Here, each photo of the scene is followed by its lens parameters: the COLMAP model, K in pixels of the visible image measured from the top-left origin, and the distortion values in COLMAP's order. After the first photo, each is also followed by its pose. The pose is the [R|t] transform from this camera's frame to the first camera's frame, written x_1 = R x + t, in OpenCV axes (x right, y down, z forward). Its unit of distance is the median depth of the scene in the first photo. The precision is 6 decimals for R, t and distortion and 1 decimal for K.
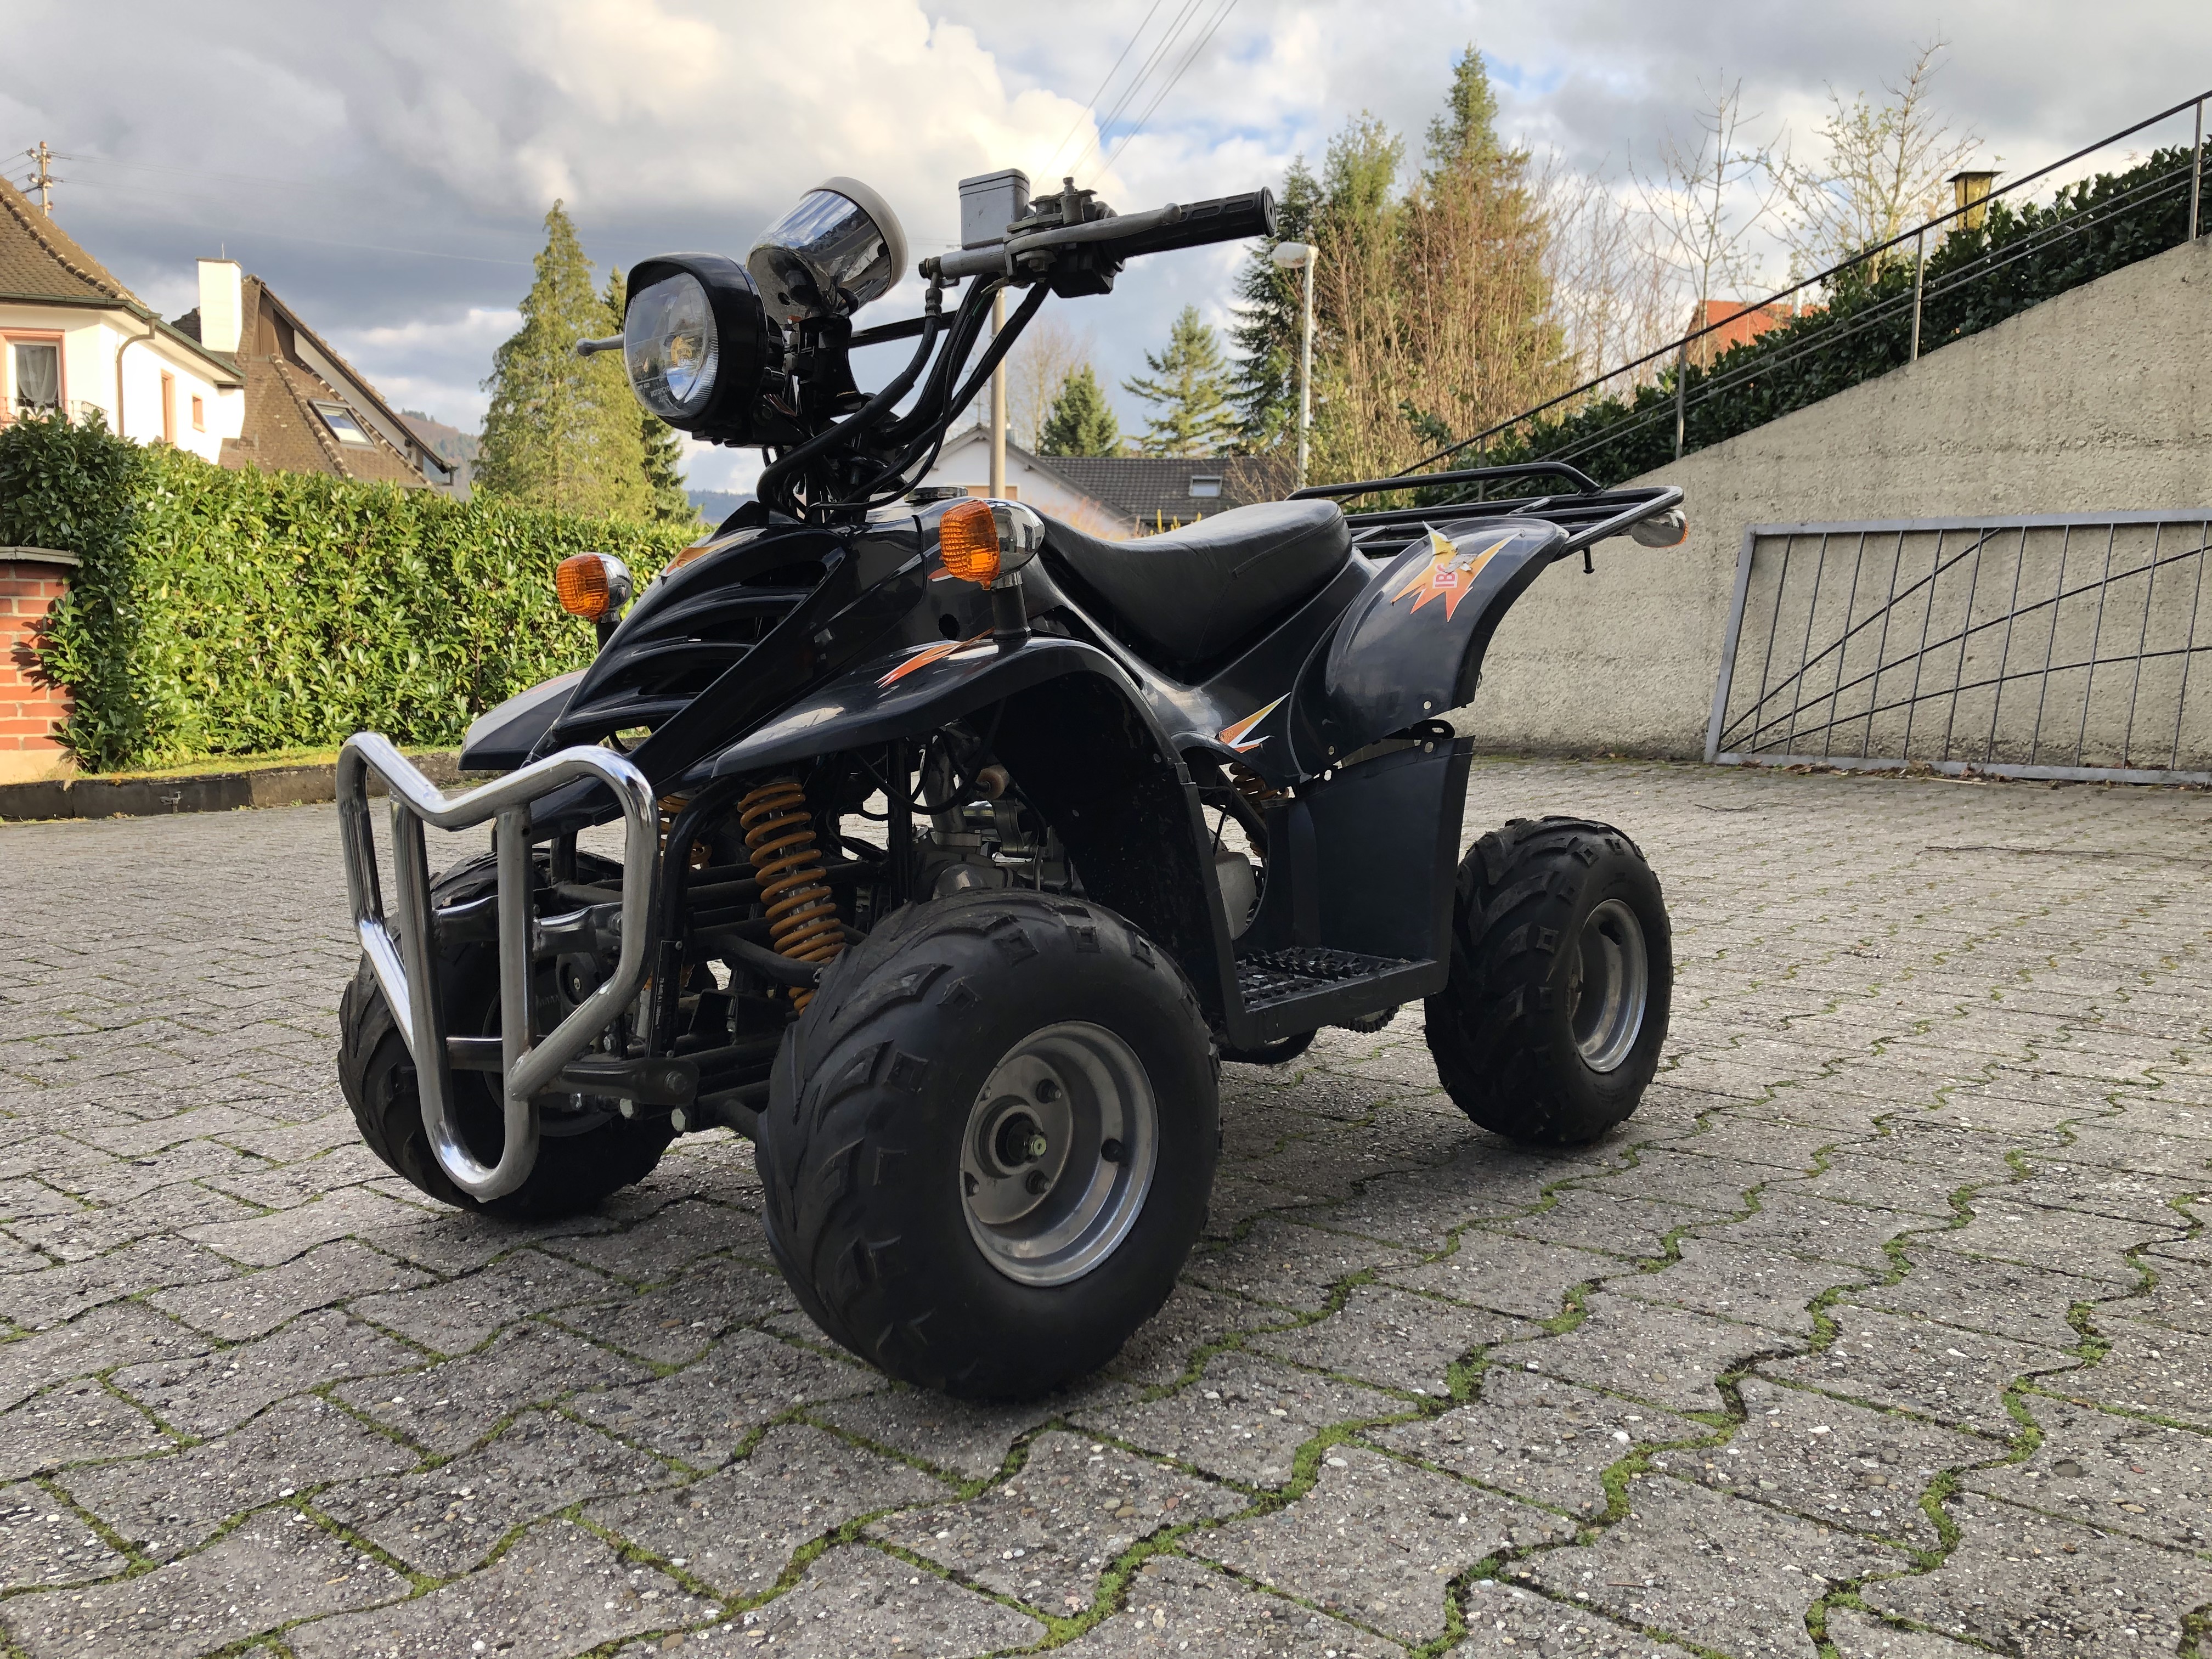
lens RADIAL K [[1819.2, 0, 1086.9], [0, 1819.2, 828.8], [0, 0, 1]] dist [-0.006437, 0.050679]
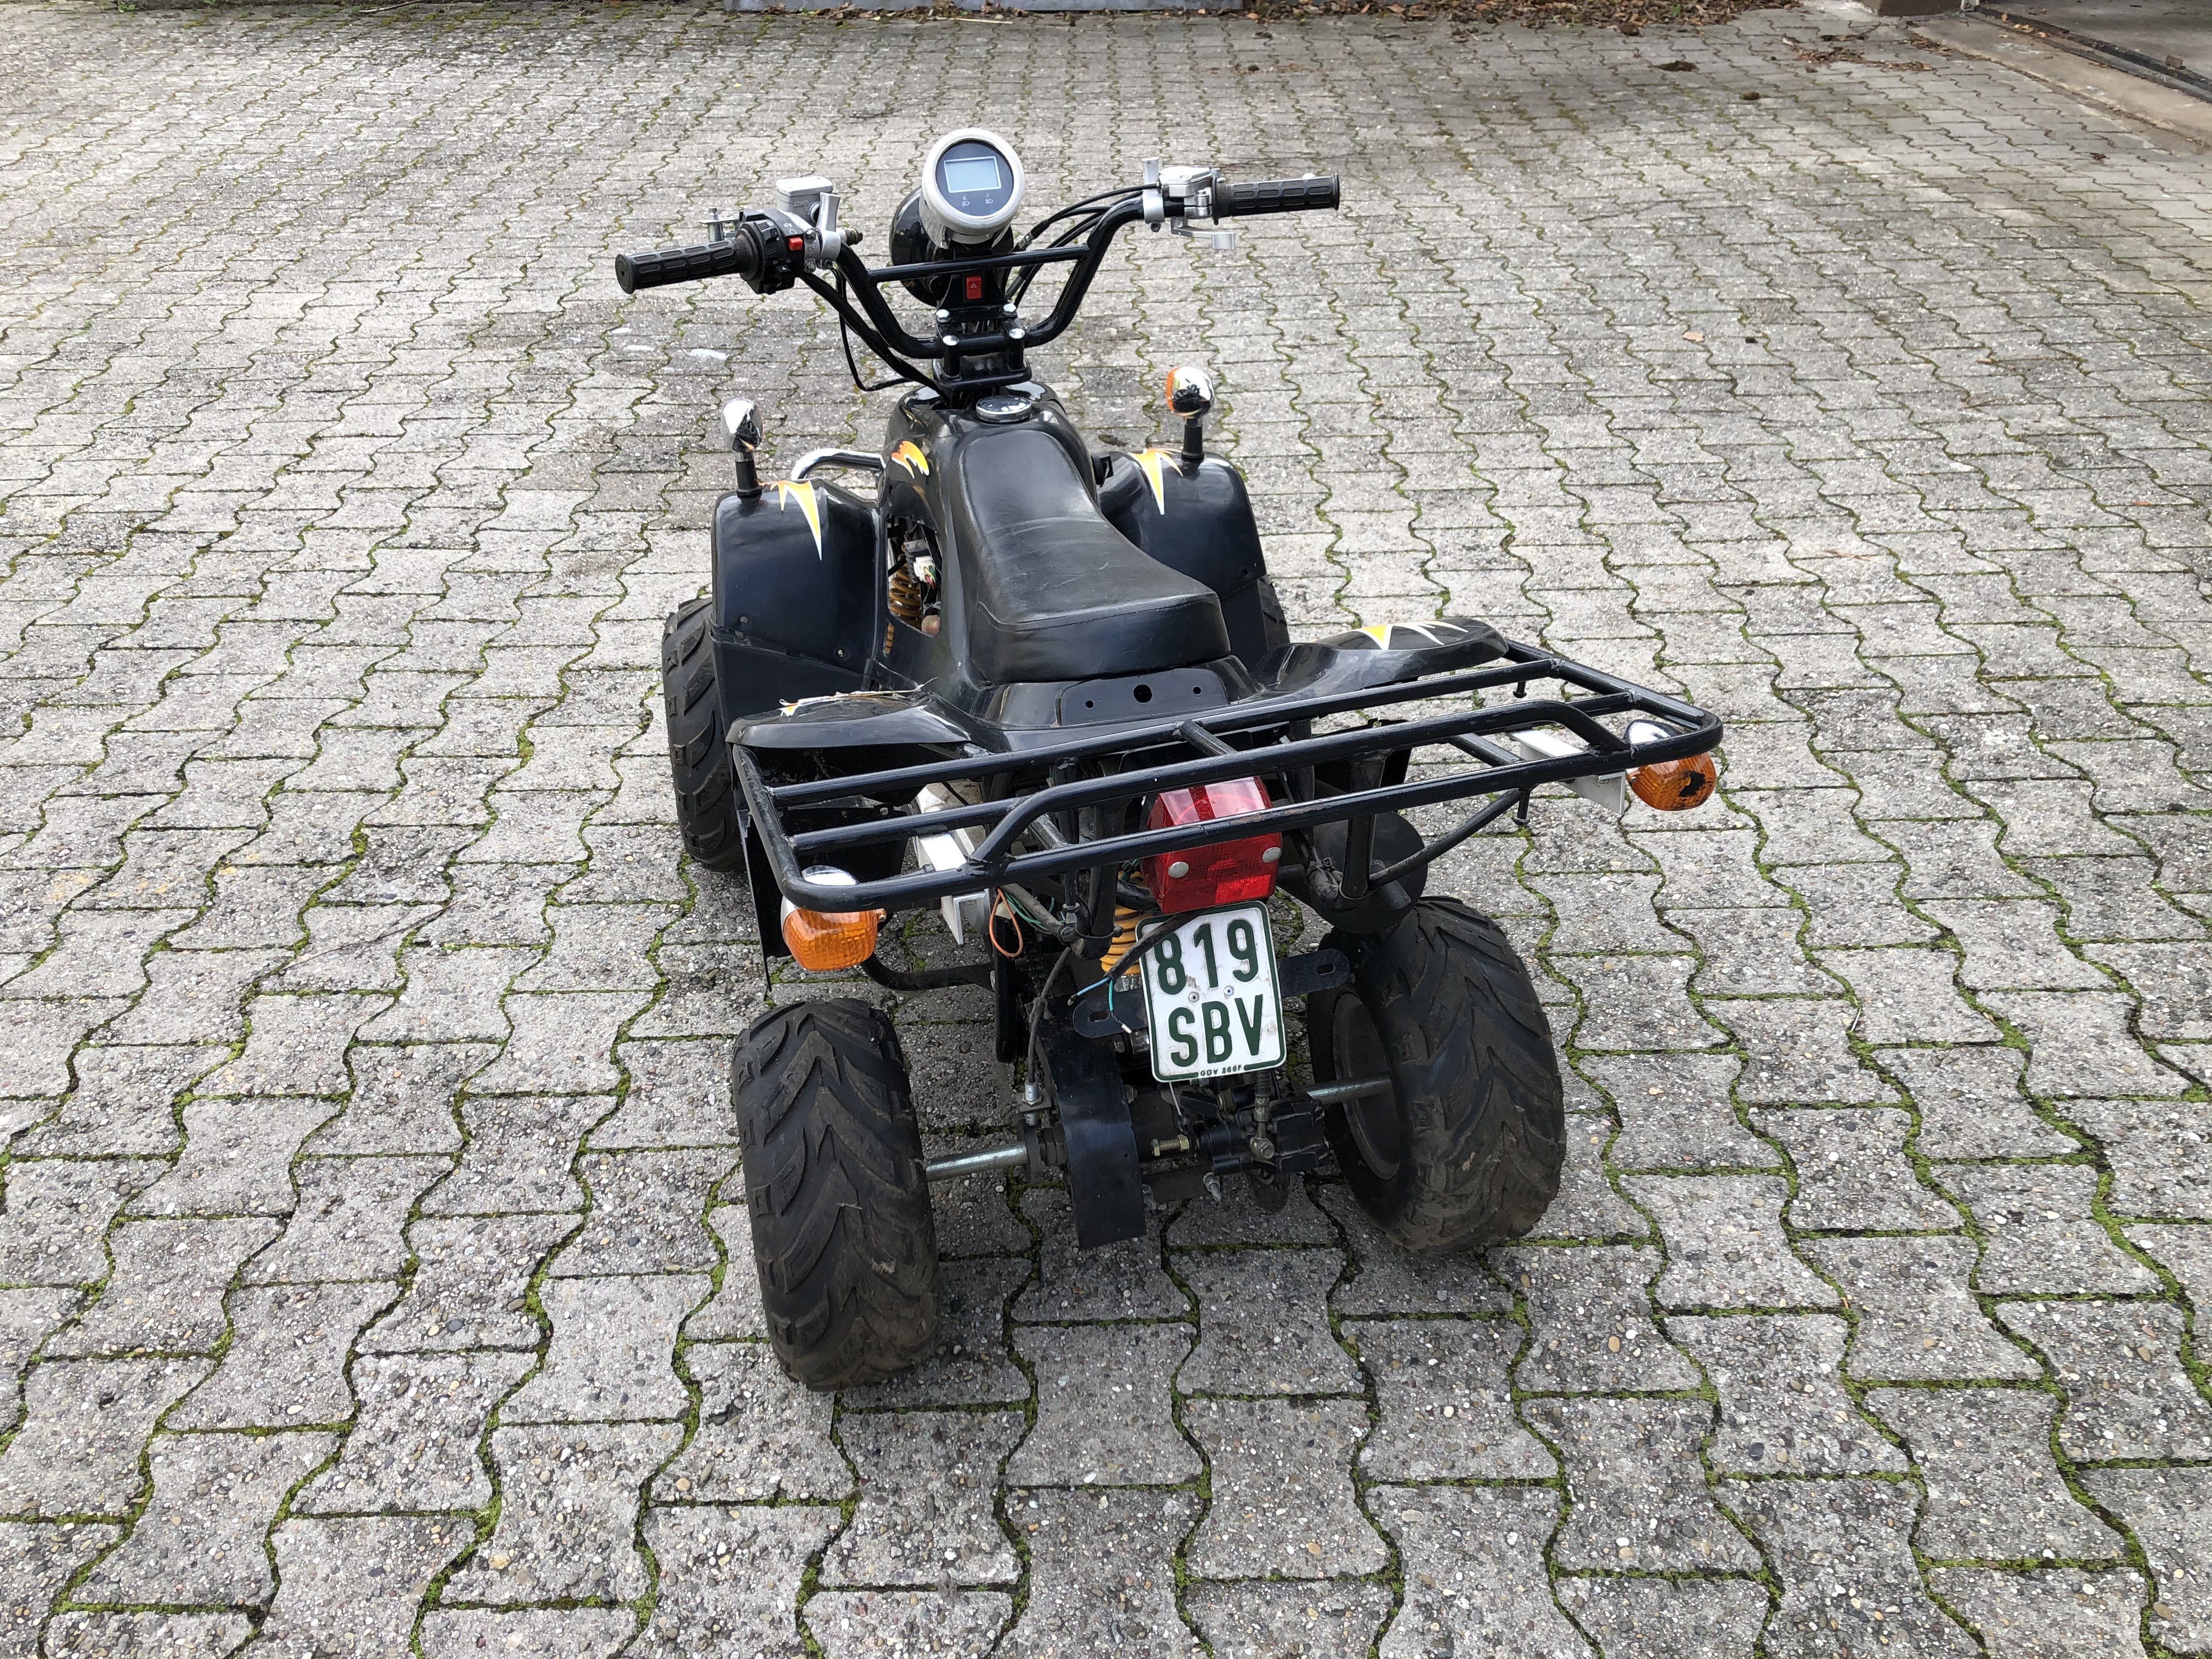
lens RADIAL K [[1819.9, 0, 1111.8], [0, 1819.9, 823.8], [0, 0, 1]] dist [0.001734, 0.022167]
pose [[0.751103, -0.364920, 0.550161, -0.153032], [0.067622, 0.871487, 0.485734, -0.095487], [-0.656713, -0.327633, 0.679253, 0.077928]]
